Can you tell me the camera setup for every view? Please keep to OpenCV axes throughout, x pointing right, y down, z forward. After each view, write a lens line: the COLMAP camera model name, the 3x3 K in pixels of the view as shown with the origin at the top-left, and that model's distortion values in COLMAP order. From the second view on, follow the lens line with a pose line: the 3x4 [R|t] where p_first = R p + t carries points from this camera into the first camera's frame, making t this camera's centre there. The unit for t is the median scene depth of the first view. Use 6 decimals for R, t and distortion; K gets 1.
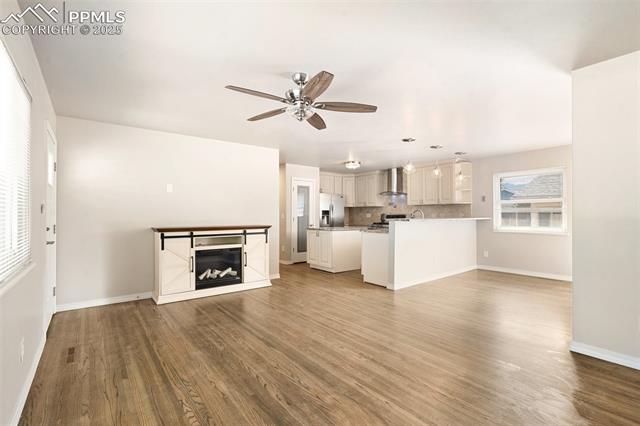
lens RADIAL K [[292.1, 0, 315.9], [0, 292.1, 212.9], [0, 0, 1]] dist [-0.003911, 0.000969]
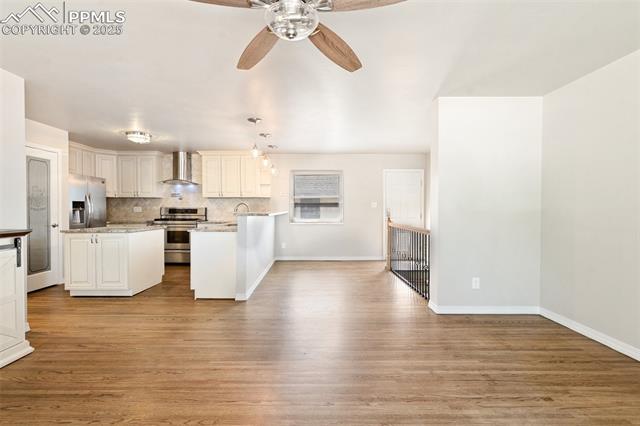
lens RADIAL K [[292.1, 0, 312.6], [0, 292.1, 212.5], [0, 0, 1]] dist [-0.003911, 0.000969]
pose [[0.615358, -0.008924, 0.788197, -0.266740], [-0.006762, 0.999839, 0.016600, 0.003864], [-0.788219, -0.015545, 0.615199, 0.357686]]
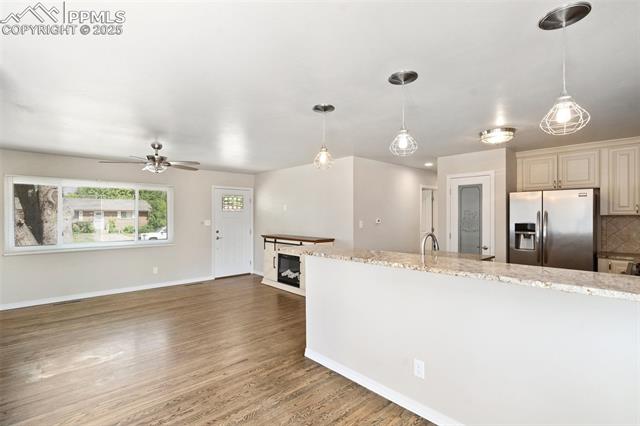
lens RADIAL K [[292.1, 0, 317.1], [0, 292.1, 216.2], [0, 0, 1]] dist [-0.003911, 0.000969]
pose [[0.094065, 0.001955, -0.995564, 0.926880], [0.007265, 0.999970, 0.002650, -0.044797], [0.995540, -0.007482, 0.094048, 0.988230]]
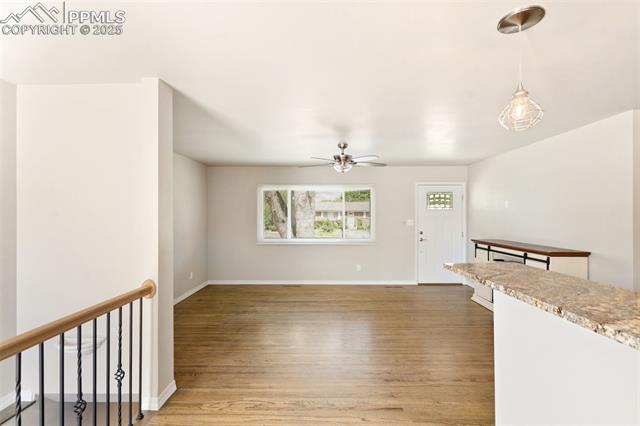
lens RADIAL K [[292.1, 0, 323.9], [0, 292.1, 215.3], [0, 0, 1]] dist [-0.003911, 0.000969]
pose [[-0.606271, 0.000506, -0.795258, 0.735176], [0.005959, 0.999975, -0.003908, -0.043547], [0.795236, -0.007108, -0.606259, 1.079101]]
